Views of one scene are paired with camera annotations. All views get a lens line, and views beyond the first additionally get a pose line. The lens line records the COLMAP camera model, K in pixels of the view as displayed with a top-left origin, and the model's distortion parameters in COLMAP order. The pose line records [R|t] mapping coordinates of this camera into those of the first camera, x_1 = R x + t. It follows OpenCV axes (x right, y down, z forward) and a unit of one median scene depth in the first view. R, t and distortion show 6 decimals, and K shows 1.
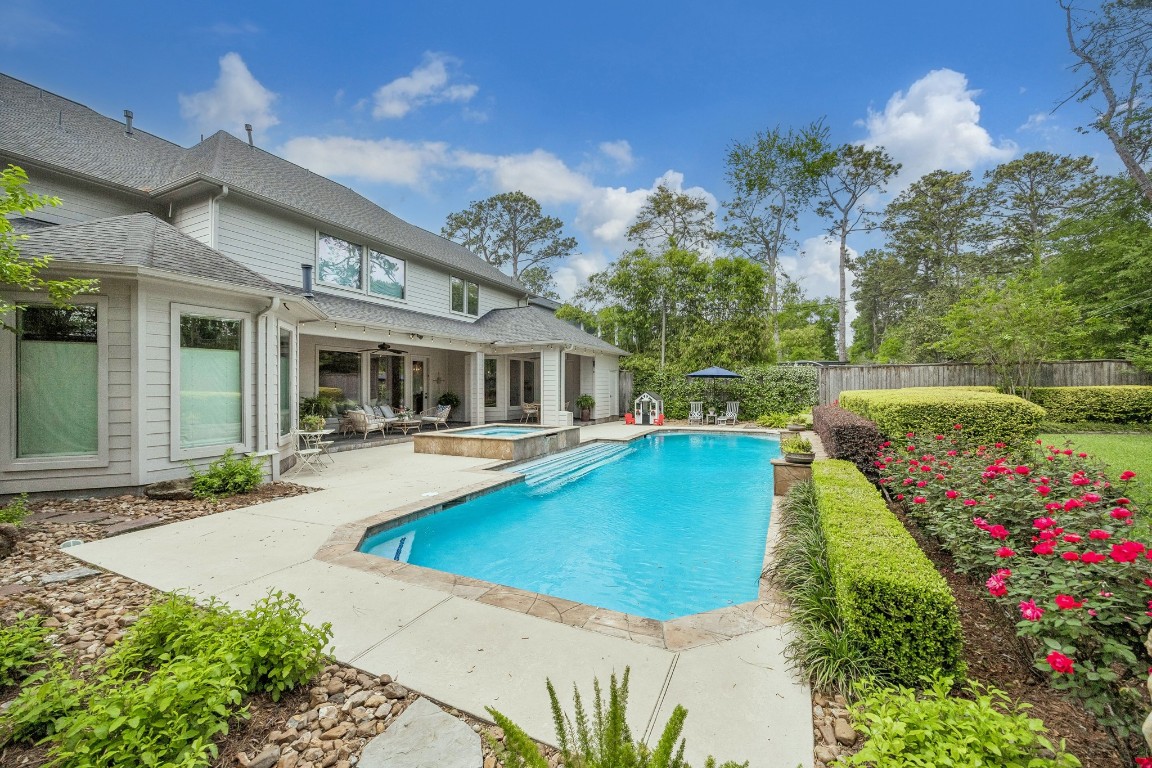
lens RADIAL K [[442.0, 0, 576.0], [0, 442.0, 384.0], [0, 0, 1]] dist [0.001397, 0.000178]
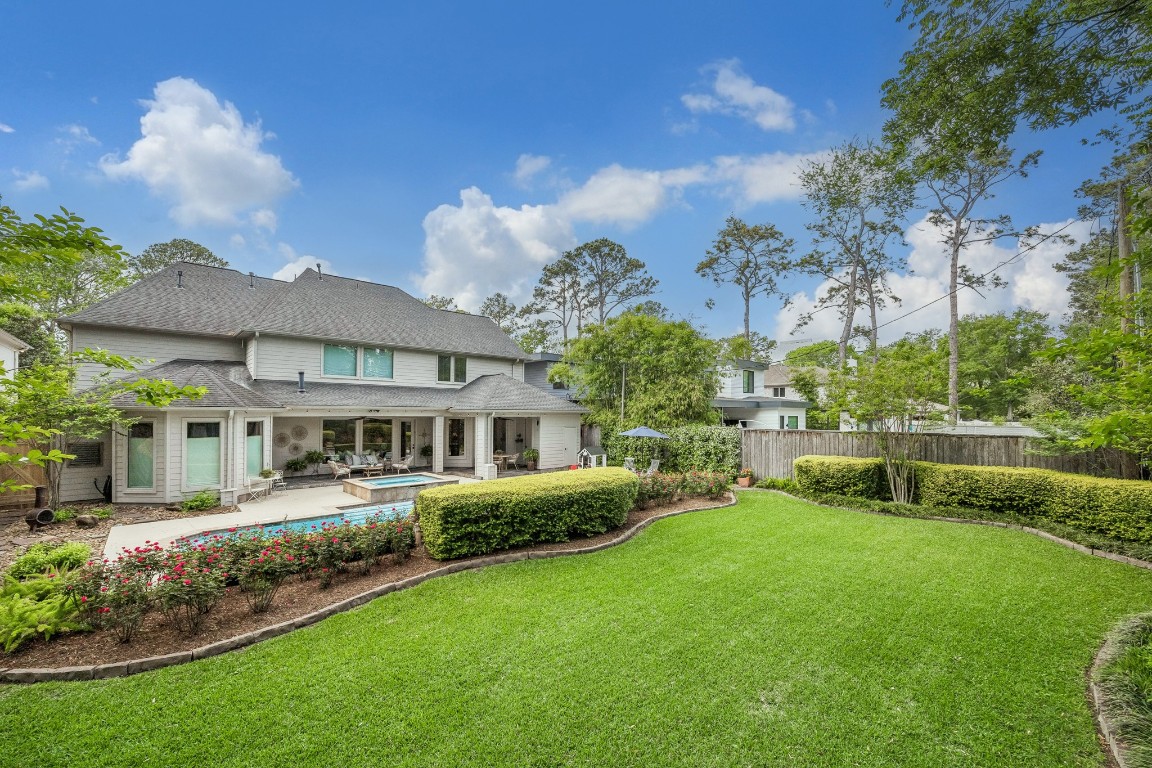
lens RADIAL K [[459.2, 0, 562.9], [0, 459.2, 409.0], [0, 0, 1]] dist [-0.000493, -0.000099]
pose [[0.927094, 0.003623, -0.374812, 0.613636], [-0.004696, 0.999987, -0.001948, -0.087876], [0.374800, 0.003566, 0.927099, -0.138199]]
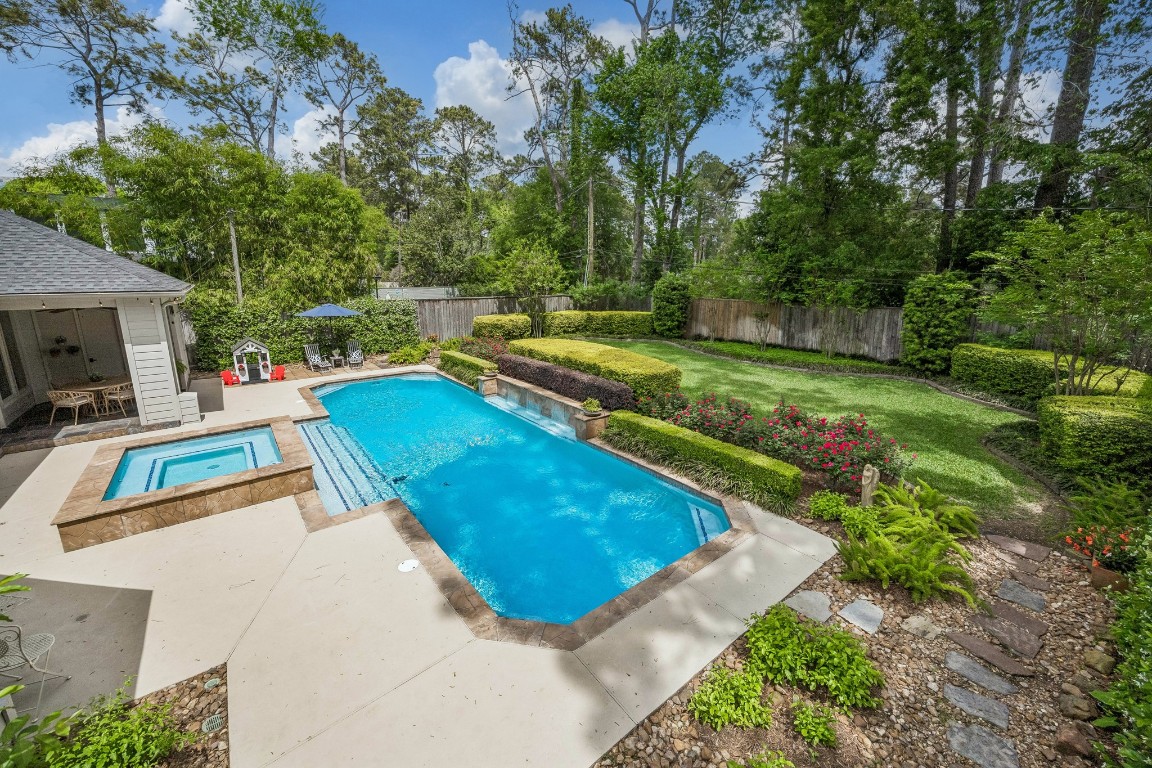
lens RADIAL K [[442.0, 0, 576.0], [0, 442.0, 384.0], [0, 0, 1]] dist [0.001397, 0.000178]
pose [[0.442757, -0.209240, 0.871886, -0.325005], [-0.013448, 0.970732, 0.239790, -0.116225], [-0.896541, -0.117894, 0.426984, 0.141452]]
